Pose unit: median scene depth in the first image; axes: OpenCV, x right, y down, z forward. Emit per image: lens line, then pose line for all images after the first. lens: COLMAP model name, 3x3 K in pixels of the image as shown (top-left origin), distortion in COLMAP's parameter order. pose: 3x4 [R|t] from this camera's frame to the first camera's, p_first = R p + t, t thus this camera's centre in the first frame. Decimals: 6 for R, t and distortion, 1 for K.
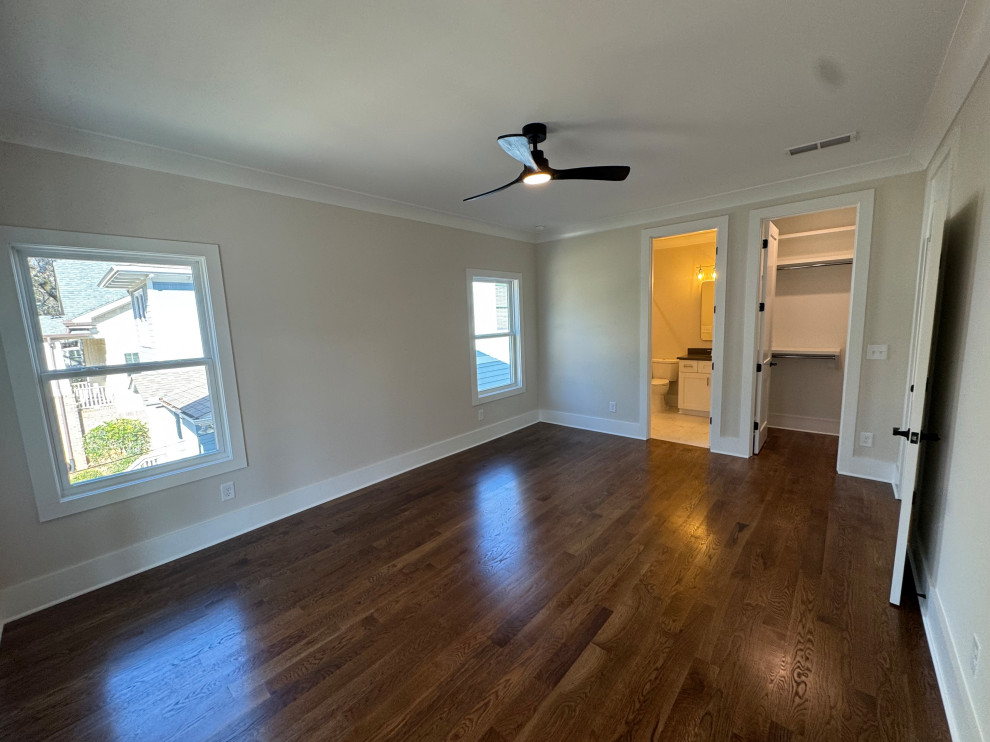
lens RADIAL K [[393.4, 0, 495.0], [0, 393.4, 371.0], [0, 0, 1]] dist [-0.000264, -0.000015]
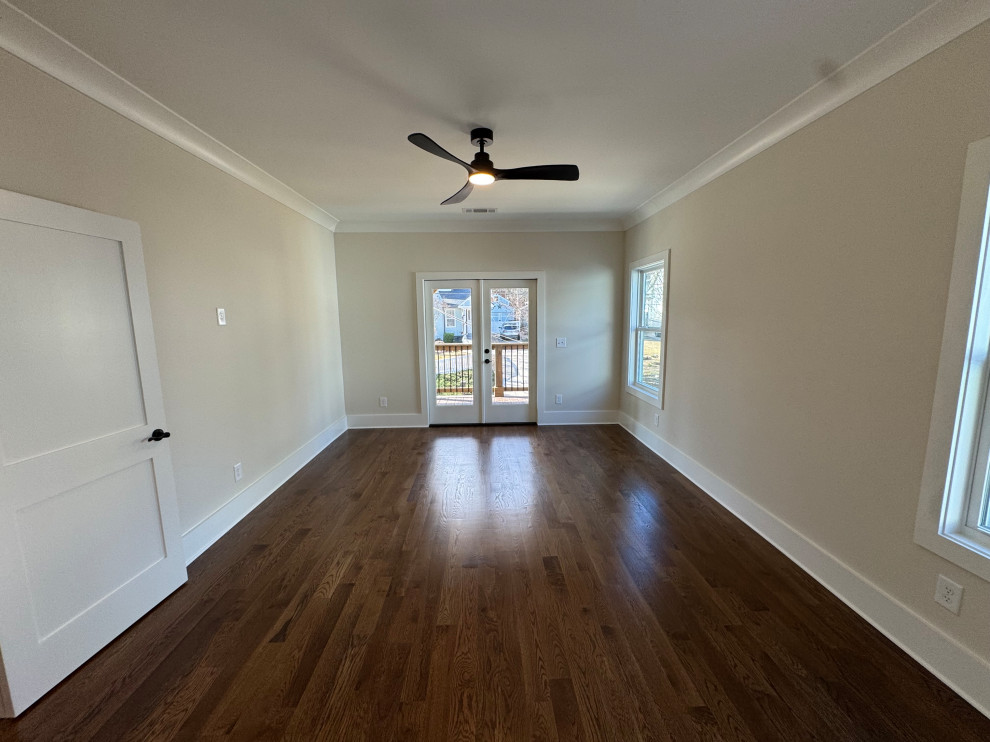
lens RADIAL K [[393.4, 0, 495.0], [0, 393.4, 371.0], [0, 0, 1]] dist [-0.000264, -0.000015]
pose [[-0.723670, 0.143966, -0.674964, 0.752817], [-0.055949, 0.962544, 0.265291, -0.232673], [0.687875, 0.229746, -0.688509, 1.609132]]
